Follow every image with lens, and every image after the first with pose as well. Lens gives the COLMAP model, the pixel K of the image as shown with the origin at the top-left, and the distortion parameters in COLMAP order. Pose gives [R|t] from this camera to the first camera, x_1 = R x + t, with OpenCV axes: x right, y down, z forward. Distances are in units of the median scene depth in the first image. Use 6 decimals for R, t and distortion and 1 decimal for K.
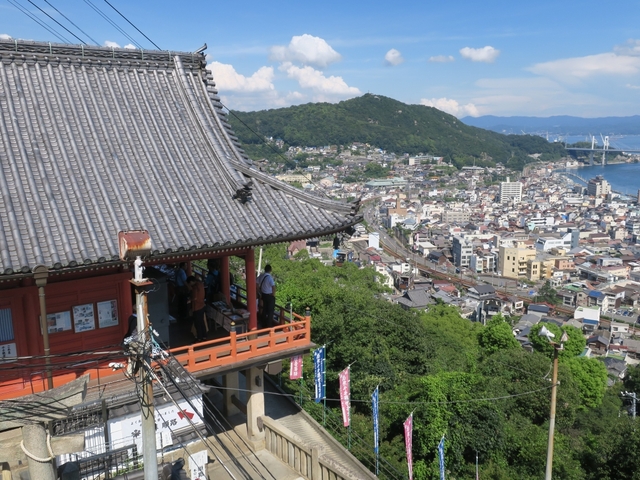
lens RADIAL K [[575.3, 0, 322.0], [0, 575.3, 241.1], [0, 0, 1]] dist [0.042312, 0.010274]
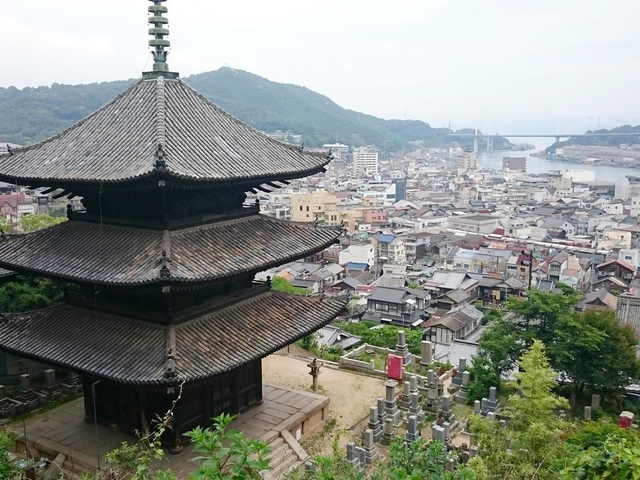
lens RADIAL K [[648.5, 0, 319.7], [0, 648.5, 239.8], [0, 0, 1]] dist [-0.015609, 0.000000]
pose [[0.986754, -0.018025, 0.161217, 0.088398], [0.022778, 0.999357, -0.027677, 0.038392], [-0.160615, 0.030982, 0.986531, 0.077417]]
